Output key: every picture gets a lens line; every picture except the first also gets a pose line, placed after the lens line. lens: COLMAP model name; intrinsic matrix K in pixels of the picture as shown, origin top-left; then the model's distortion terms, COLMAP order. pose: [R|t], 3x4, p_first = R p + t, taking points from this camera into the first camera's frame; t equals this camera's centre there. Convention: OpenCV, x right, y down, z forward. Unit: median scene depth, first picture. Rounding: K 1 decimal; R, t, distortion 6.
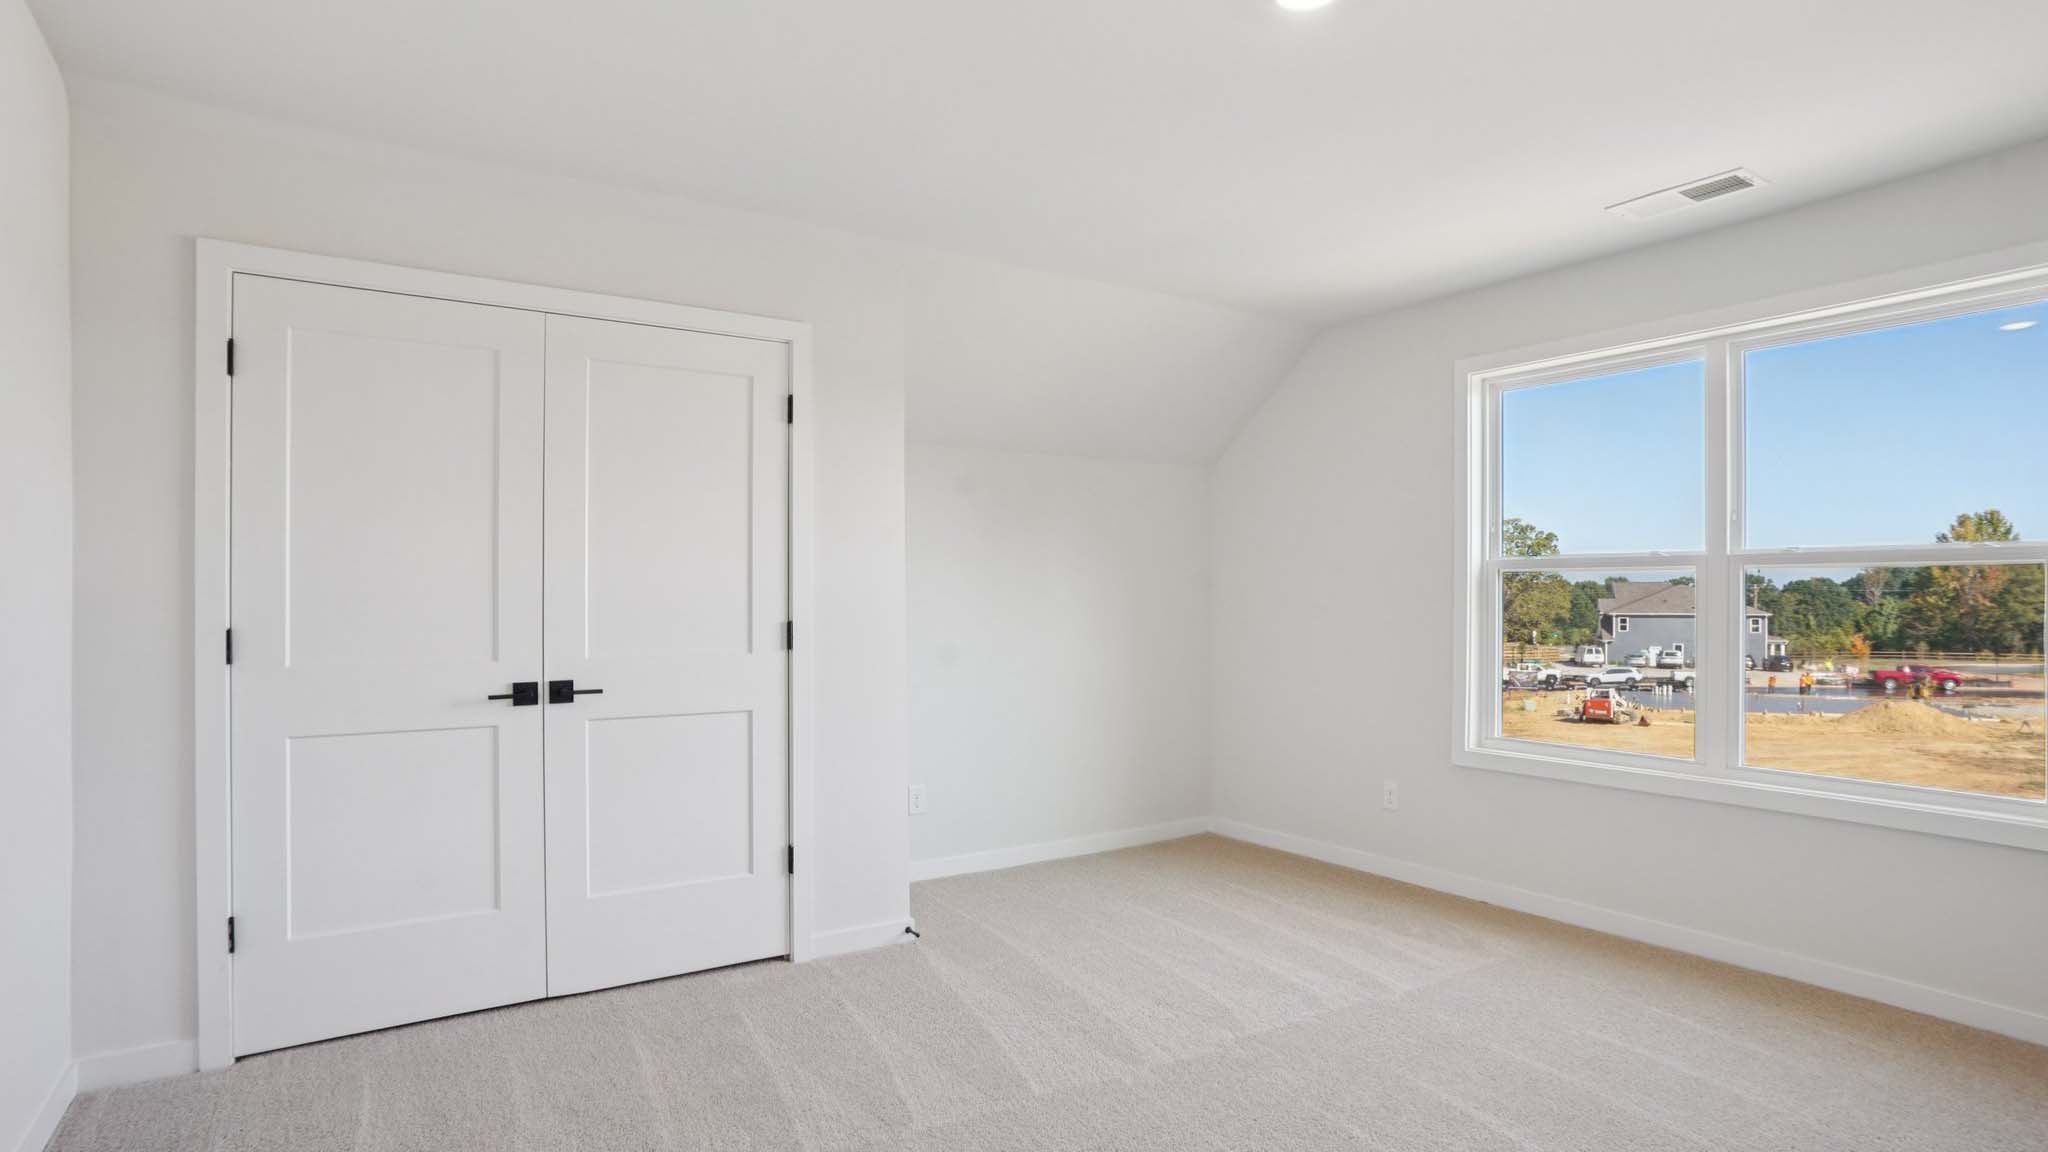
lens RADIAL K [[1057.1, 0, 1082.5], [0, 1057.1, 578.6], [0, 0, 1]] dist [-0.075979, 0.042306]
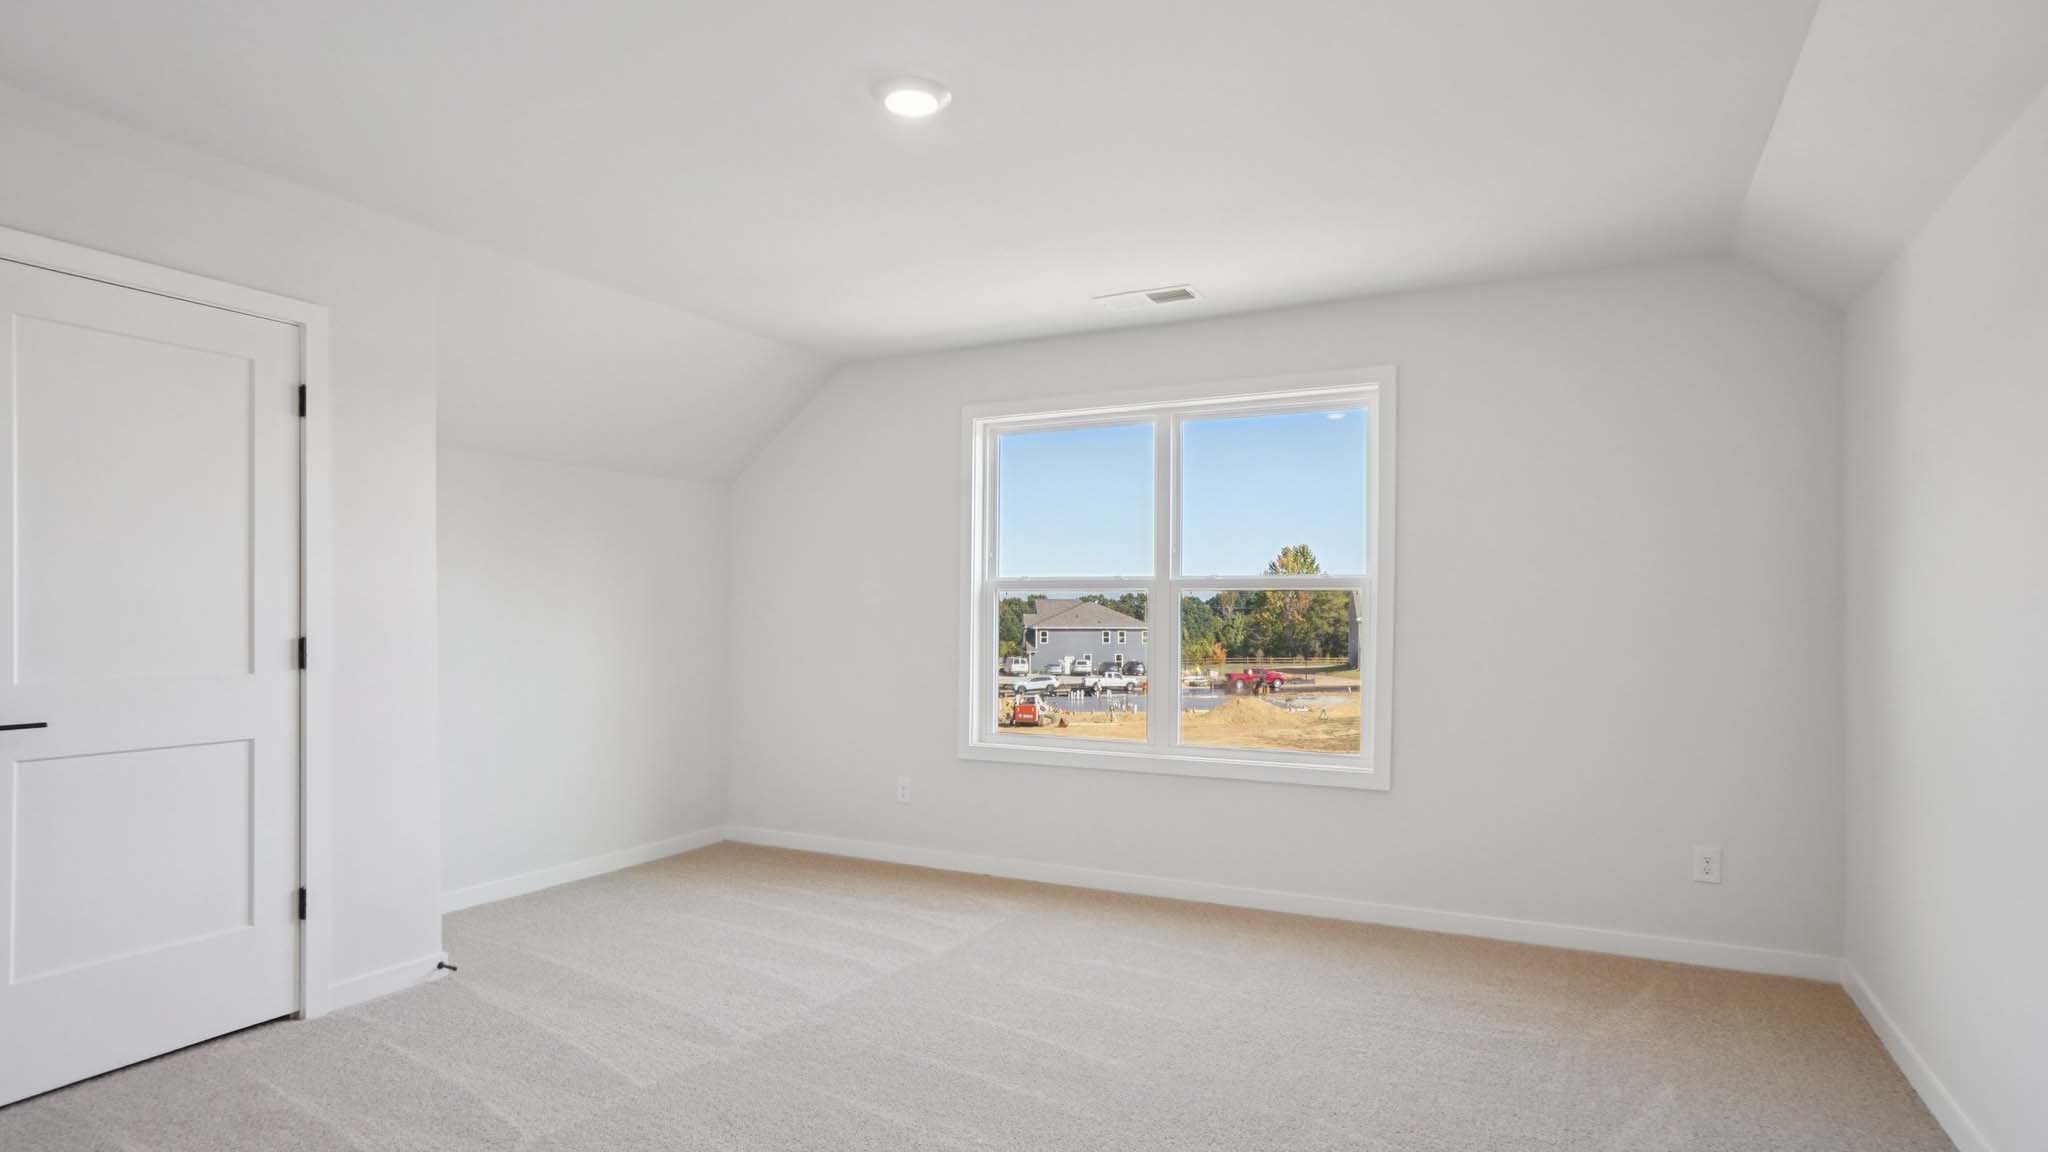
lens RADIAL K [[1057.1, 0, 1082.5], [0, 1057.1, 578.6], [0, 0, 1]] dist [-0.075979, 0.042306]
pose [[0.867316, 0.017312, 0.497458, -0.108619], [-0.010199, 0.999803, -0.017013, -0.001008], [-0.497654, 0.009683, 0.867321, -0.072975]]
